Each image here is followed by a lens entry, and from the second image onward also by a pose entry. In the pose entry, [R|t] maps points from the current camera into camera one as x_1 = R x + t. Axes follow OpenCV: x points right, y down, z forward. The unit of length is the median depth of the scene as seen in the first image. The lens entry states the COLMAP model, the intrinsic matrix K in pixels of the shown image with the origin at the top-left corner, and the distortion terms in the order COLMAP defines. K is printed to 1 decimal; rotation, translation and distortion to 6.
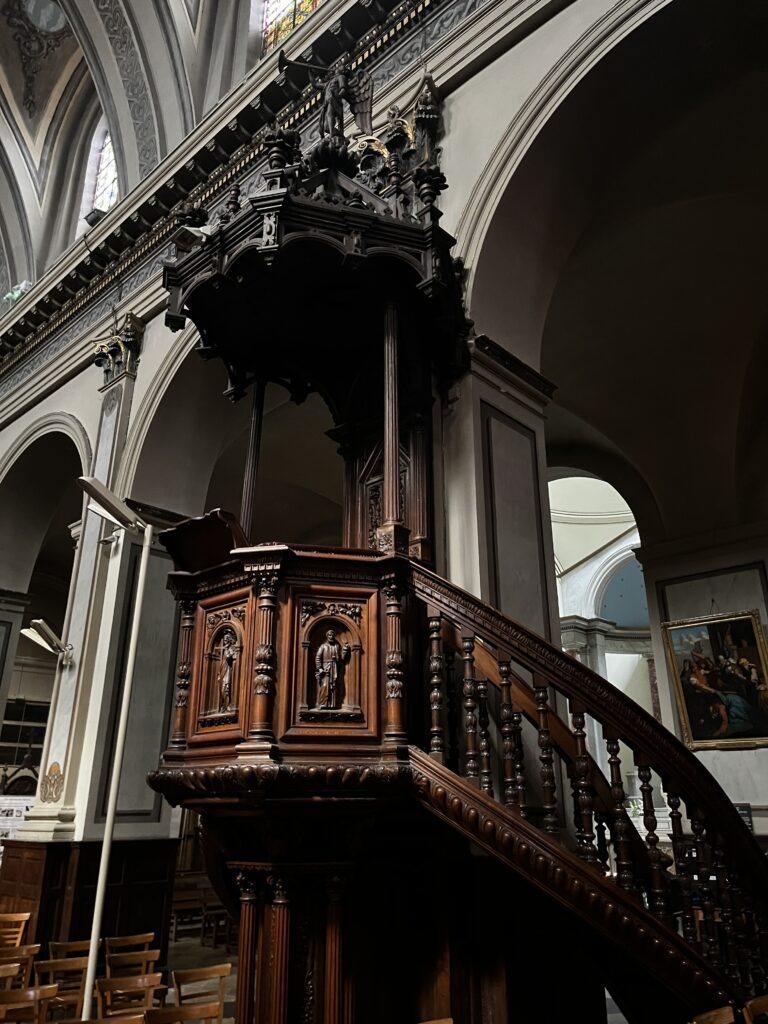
lens RADIAL K [[763.7, 0, 384.0], [0, 763.7, 512.0], [0, 0, 1]] dist [-0.035873, 0.000628]
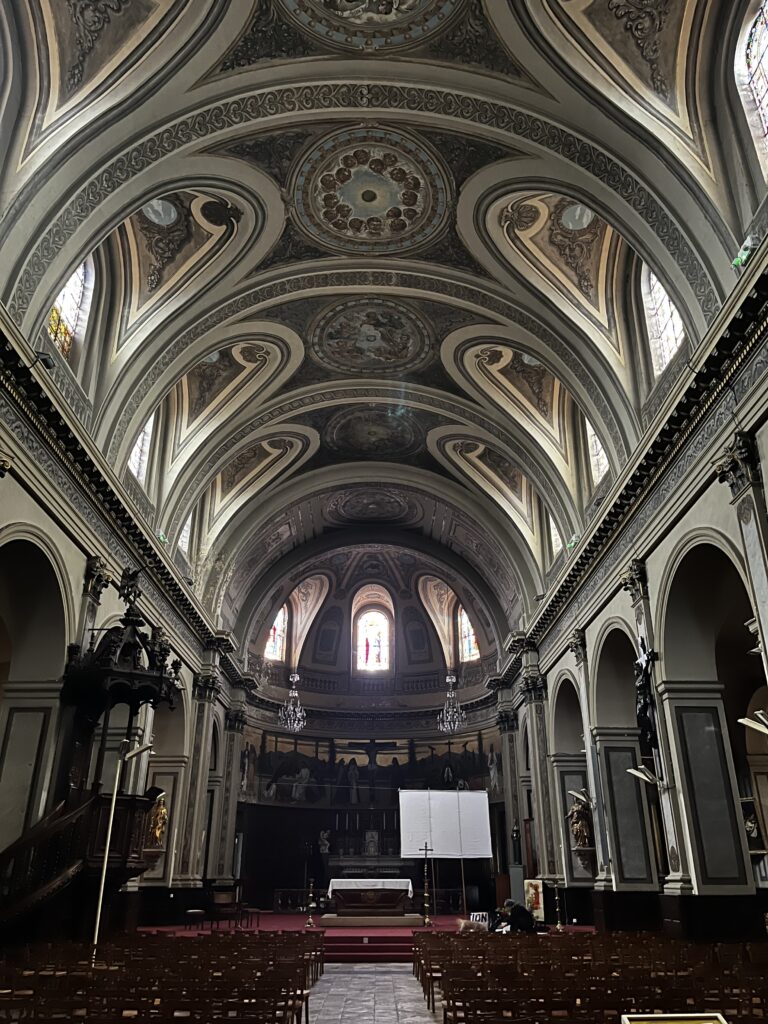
lens RADIAL K [[783.2, 0, 384.0], [0, 783.2, 512.0], [0, 0, 1]] dist [0.000281, -0.000218]
pose [[0.676812, -0.204845, -0.707082, 0.102131], [0.109580, 0.977838, -0.178396, -0.032817], [0.727955, 0.043259, 0.684259, -0.091041]]
